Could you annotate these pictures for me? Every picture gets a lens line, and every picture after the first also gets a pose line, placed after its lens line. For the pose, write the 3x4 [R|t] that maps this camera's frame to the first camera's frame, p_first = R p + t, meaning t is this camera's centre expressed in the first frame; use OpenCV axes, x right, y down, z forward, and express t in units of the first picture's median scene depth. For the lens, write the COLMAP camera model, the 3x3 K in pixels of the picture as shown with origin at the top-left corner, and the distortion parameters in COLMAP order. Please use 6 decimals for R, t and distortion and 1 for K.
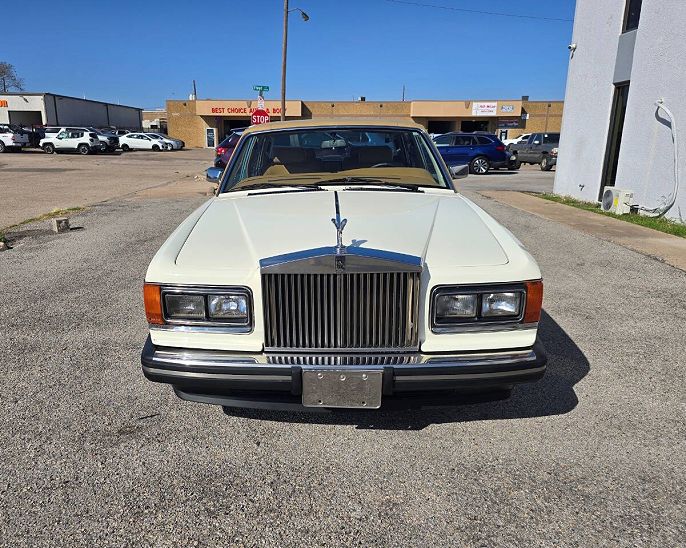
lens RADIAL K [[507.7, 0, 307.8], [0, 507.7, 274.8], [0, 0, 1]] dist [0.011455, -0.002346]
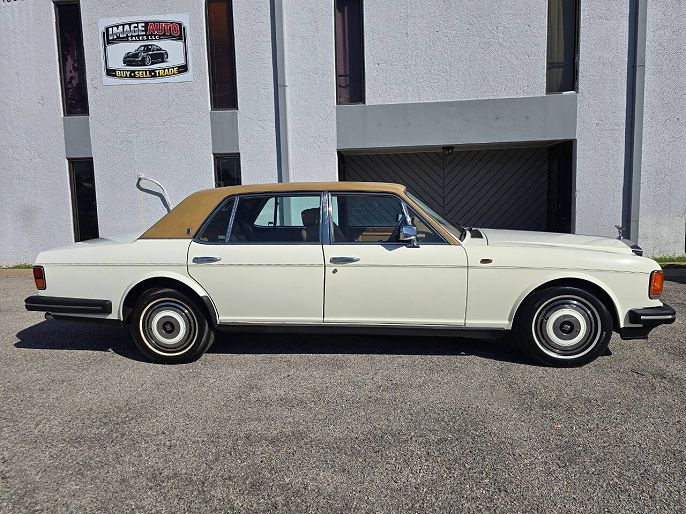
lens RADIAL K [[477.1, 0, 343.0], [0, 477.1, 257.0], [0, 0, 1]] dist [0.044218, -0.057850]
pose [[0.051919, -0.114824, 0.992028, -1.280922], [0.281218, 0.954850, 0.095803, -0.314143], [-0.958238, 0.274003, 0.081865, 1.207899]]
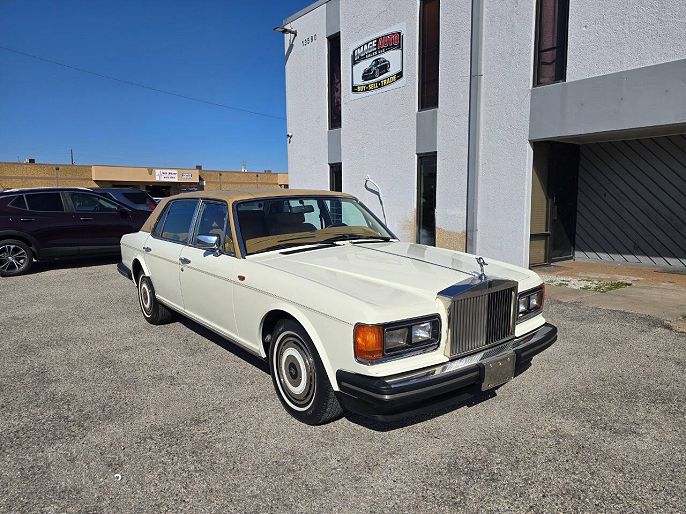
lens RADIAL K [[477.1, 0, 343.0], [0, 477.1, 257.0], [0, 0, 1]] dist [0.044218, -0.057850]
pose [[0.759194, -0.082397, 0.645627, -0.692056], [0.175344, 0.981172, -0.080967, -0.040735], [-0.626800, 0.174676, 0.759348, 0.101840]]
